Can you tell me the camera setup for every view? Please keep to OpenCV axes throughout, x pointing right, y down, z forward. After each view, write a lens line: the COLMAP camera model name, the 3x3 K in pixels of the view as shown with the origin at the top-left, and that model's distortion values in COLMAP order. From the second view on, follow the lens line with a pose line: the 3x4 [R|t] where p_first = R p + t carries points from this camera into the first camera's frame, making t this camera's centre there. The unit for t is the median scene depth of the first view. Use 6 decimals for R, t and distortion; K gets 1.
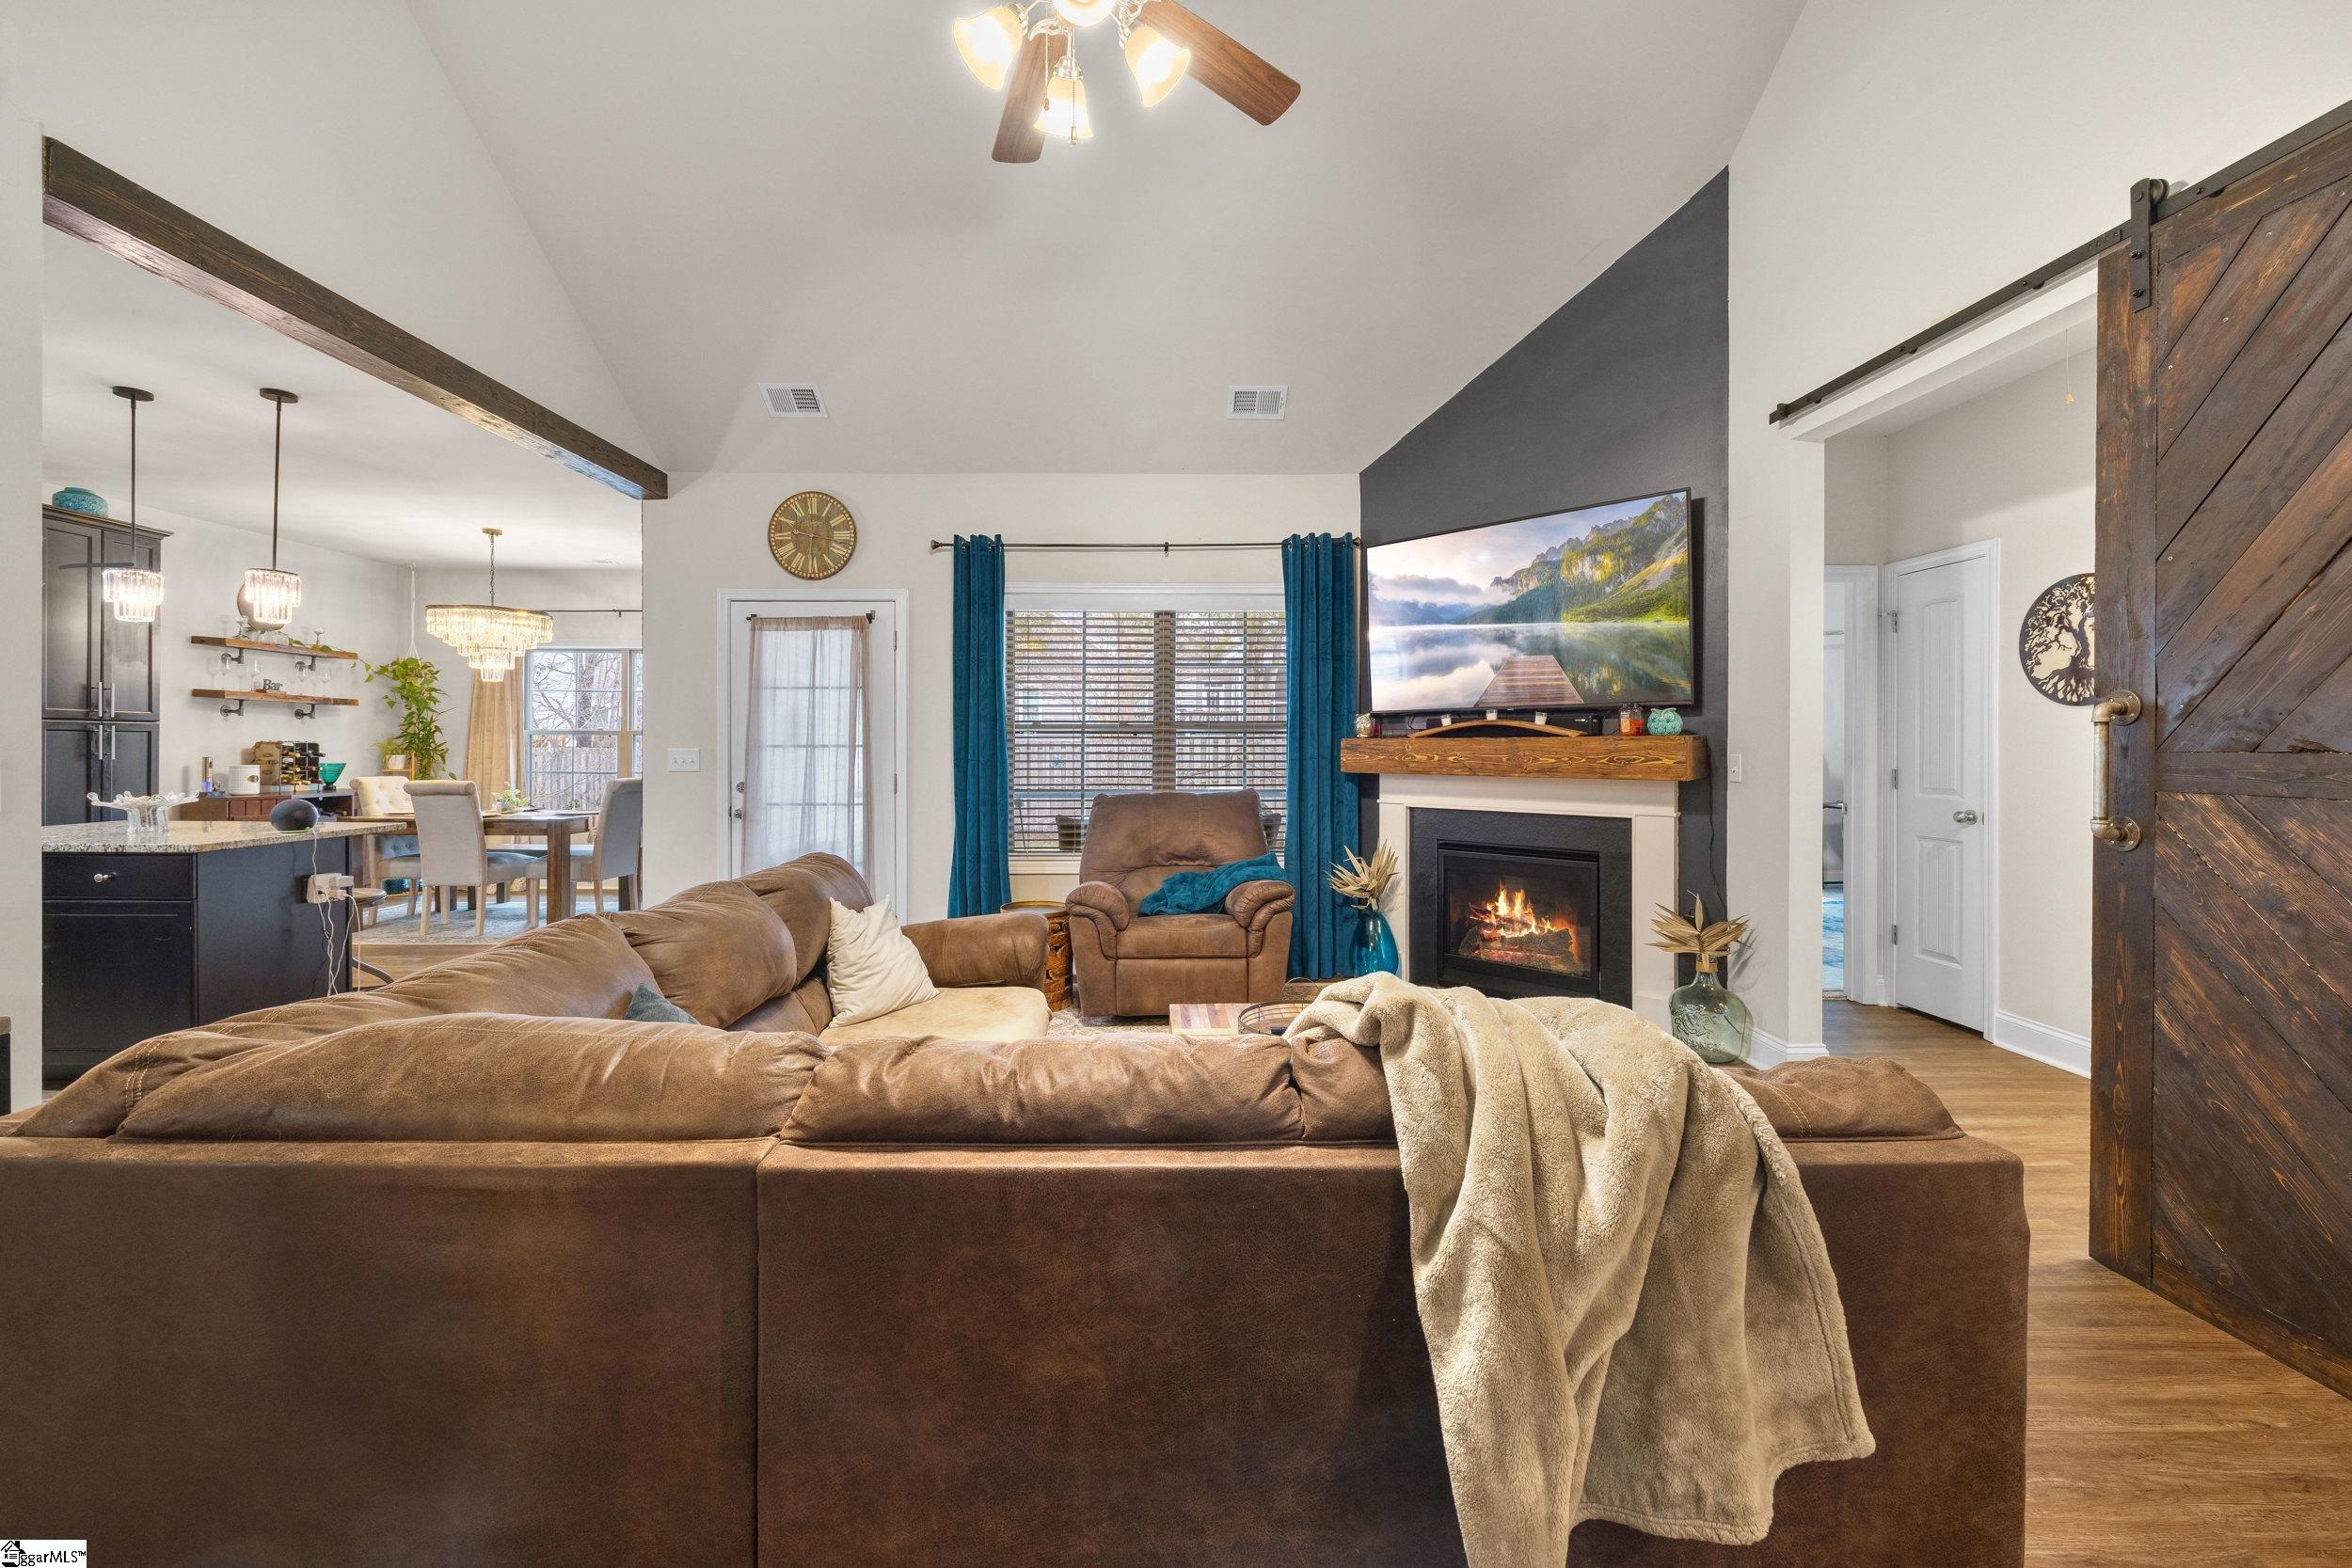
lens RADIAL K [[900.0, 0, 1155.9], [0, 900.0, 757.7], [0, 0, 1]] dist [-0.004738, 0.000657]
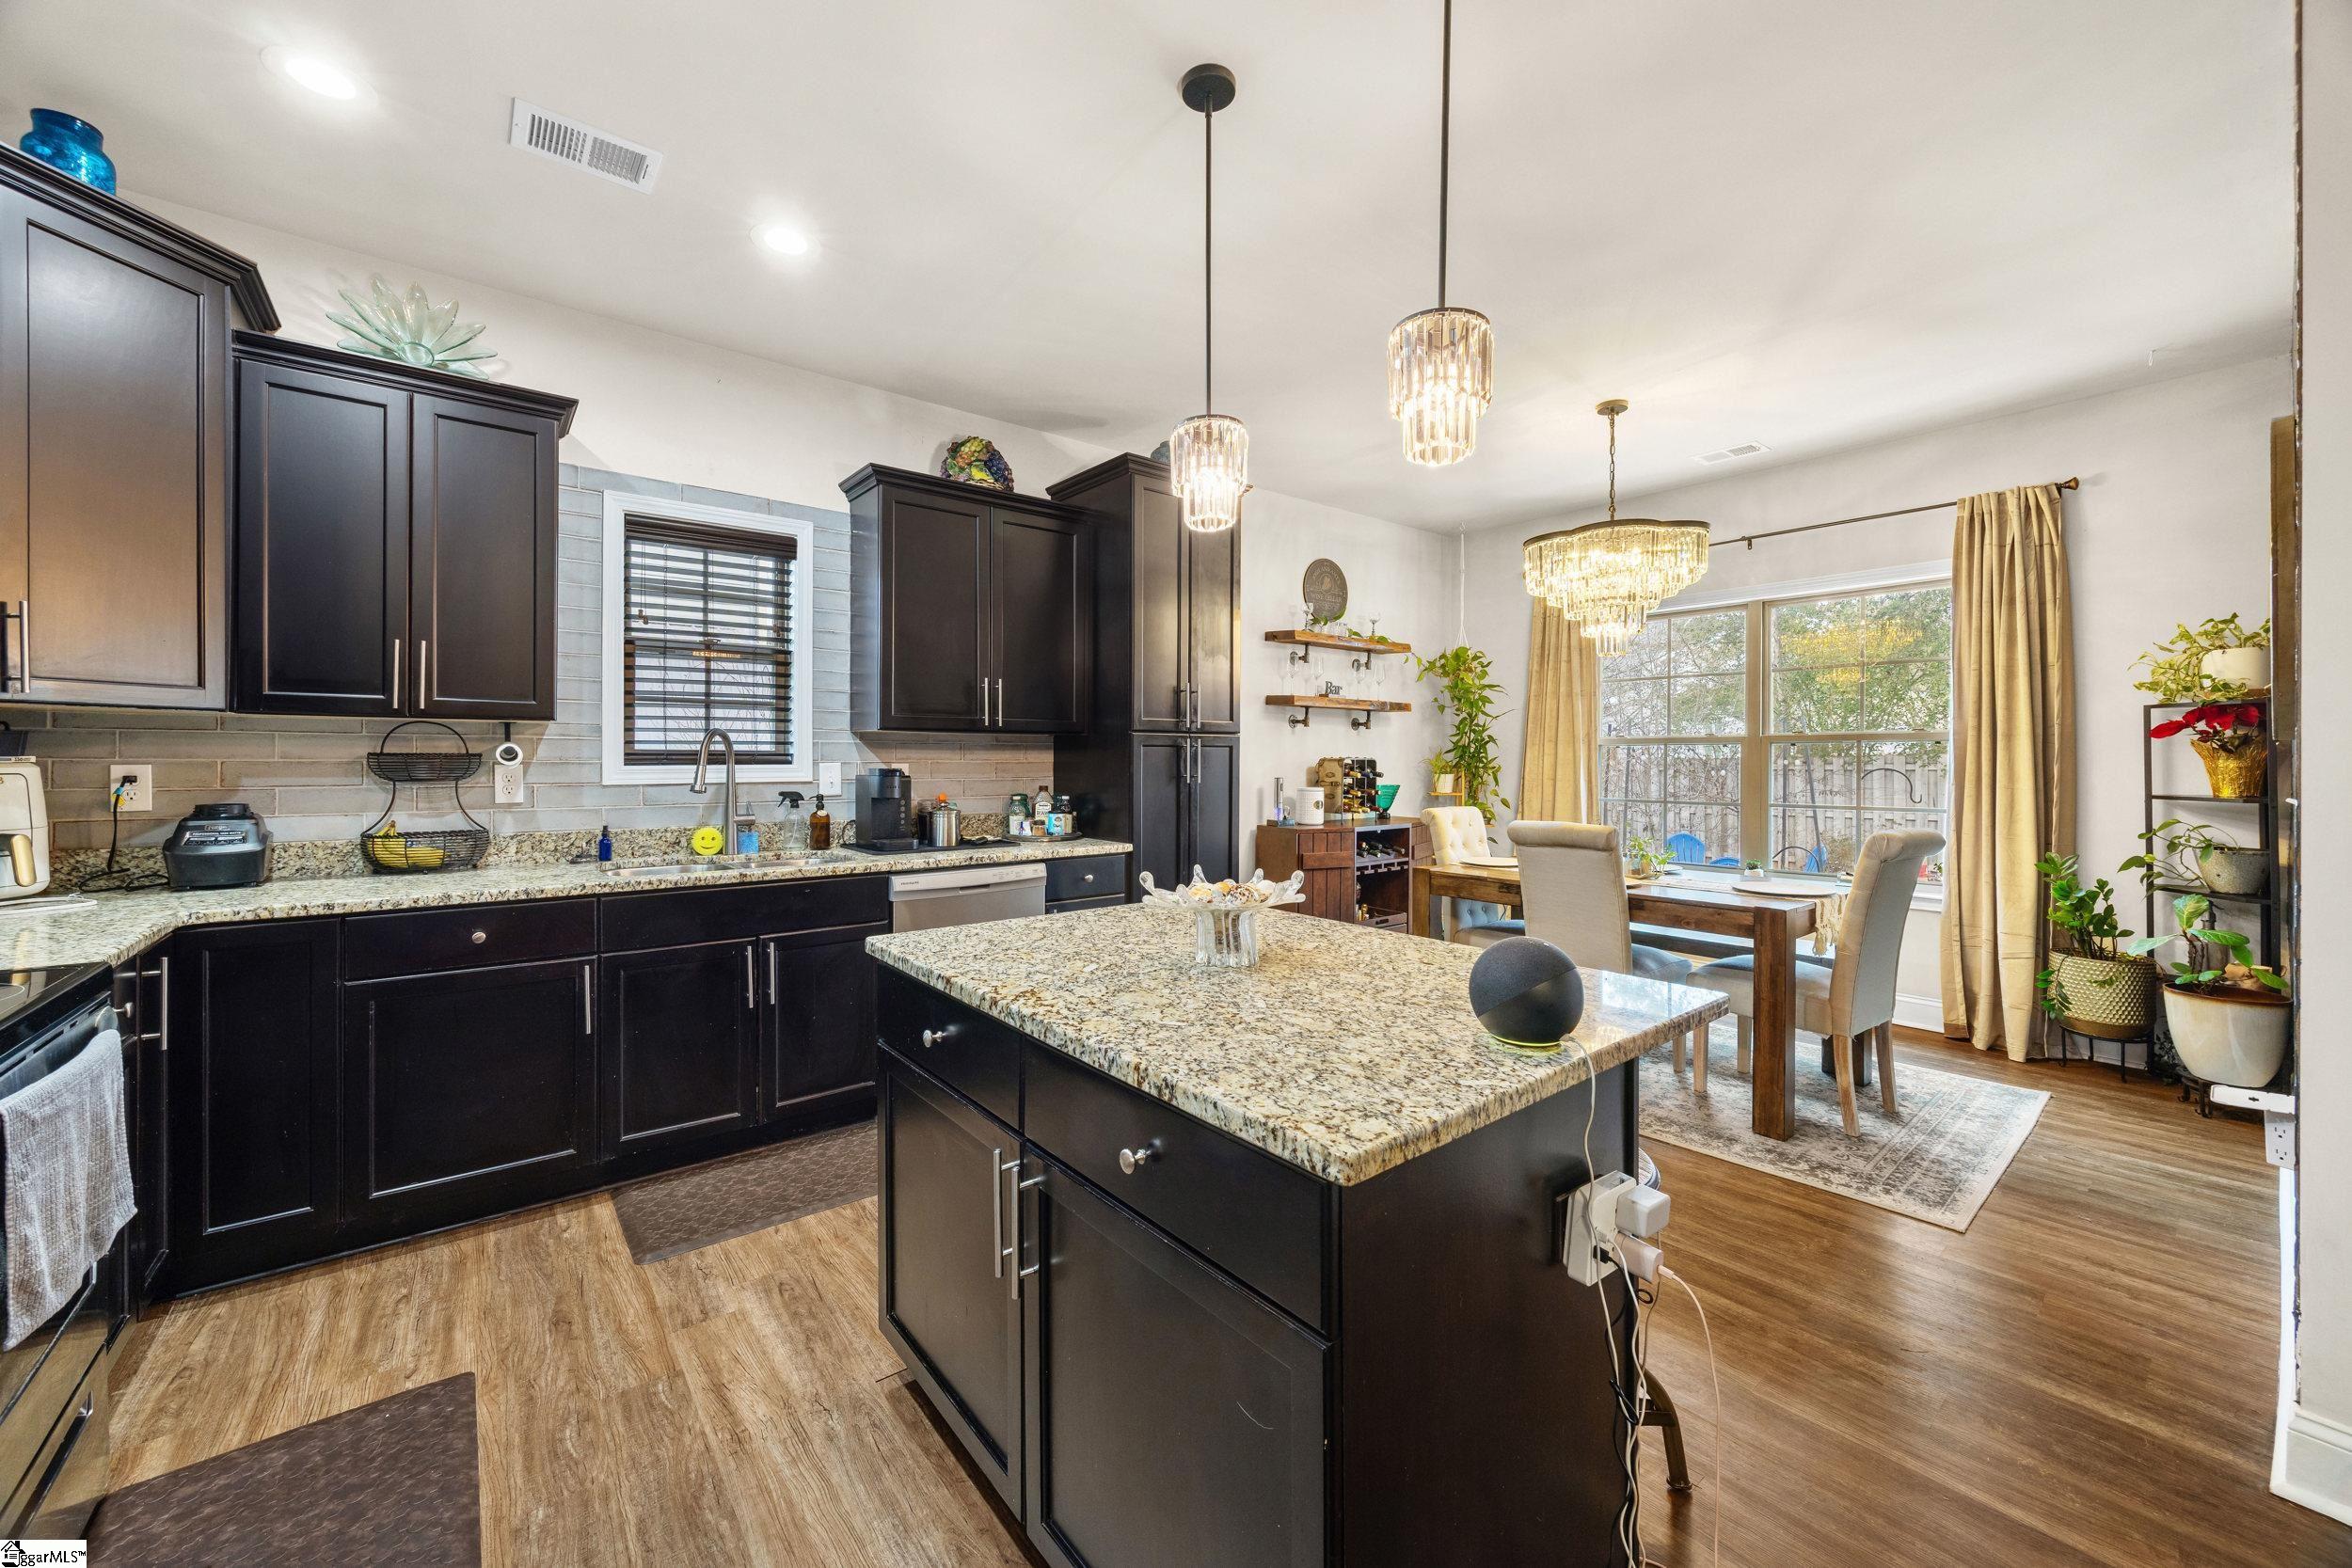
lens RADIAL K [[900.0, 0, 1182.0], [0, 900.0, 765.9], [0, 0, 1]] dist [-0.004738, 0.000657]
pose [[0.622231, -0.000851, -0.782834, -0.465367], [-0.003178, 0.999988, -0.003613, -0.008156], [0.782828, 0.004736, 0.622221, 0.415345]]
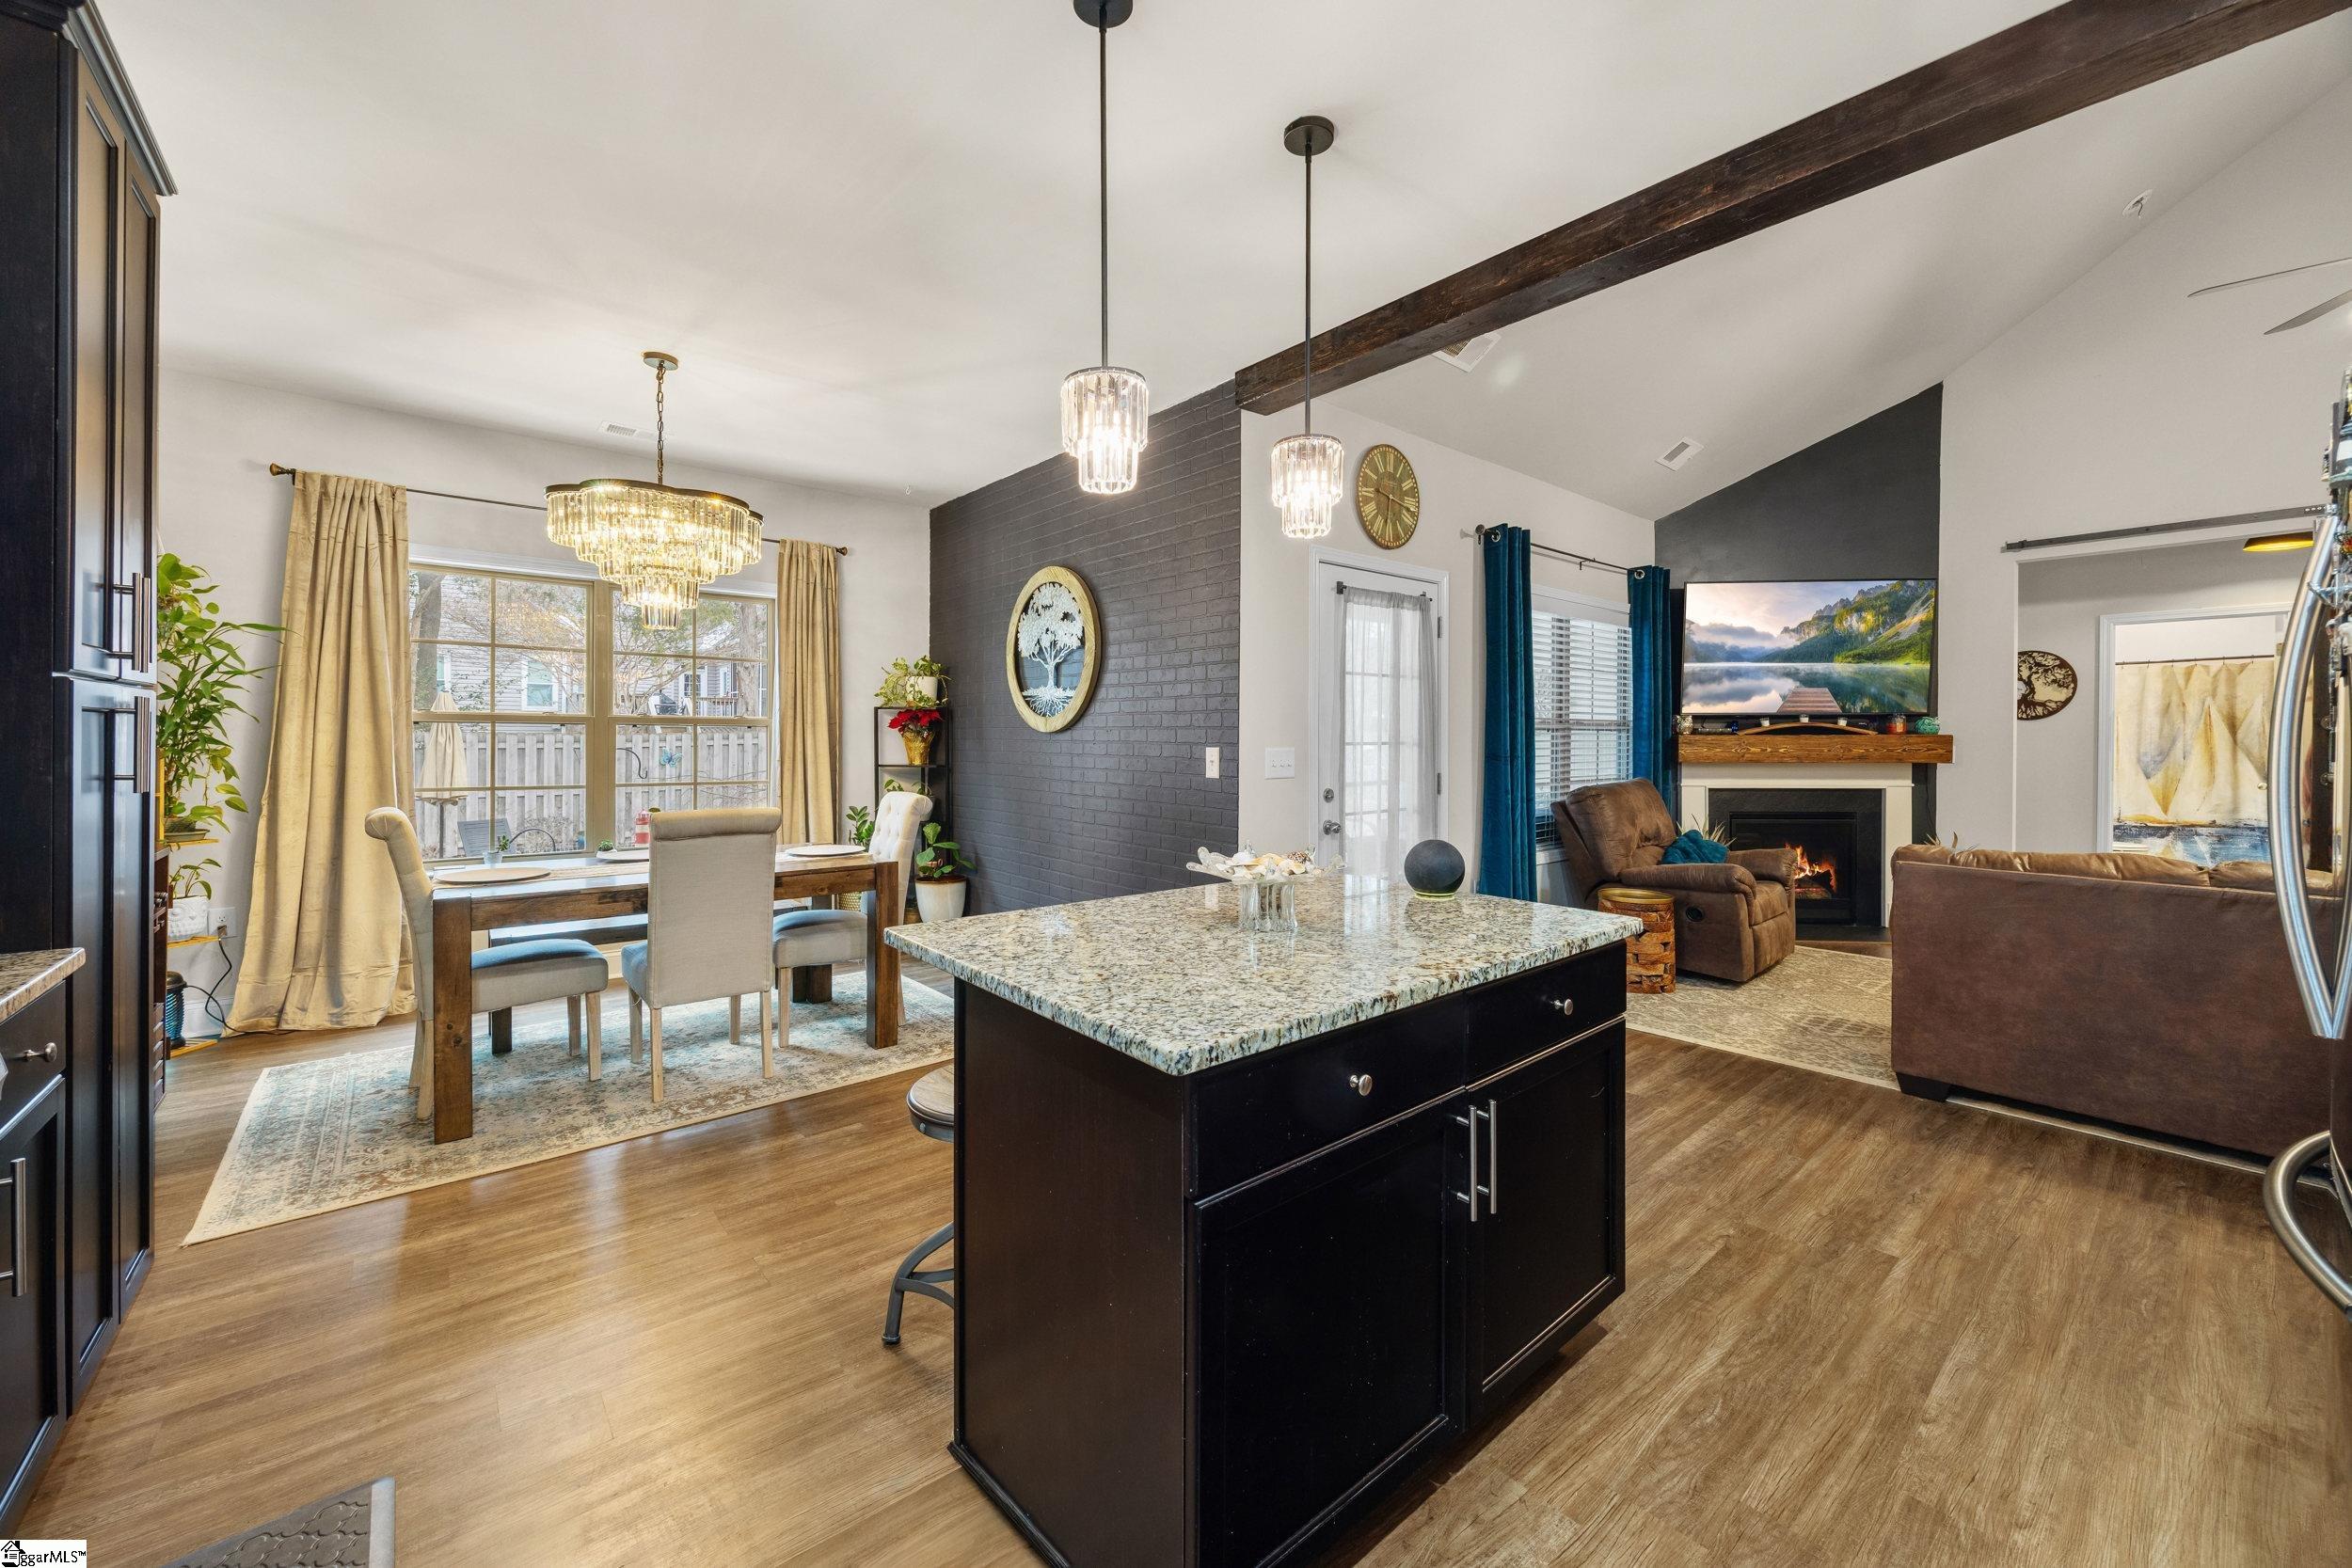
lens RADIAL K [[900.0, 0, 1160.5], [0, 900.0, 751.9], [0, 0, 1]] dist [-0.004738, 0.000657]
pose [[0.774539, -0.011895, 0.632414, -0.886090], [0.008037, 0.999928, 0.008965, -0.011628], [-0.632475, -0.001861, 0.774578, 0.384626]]
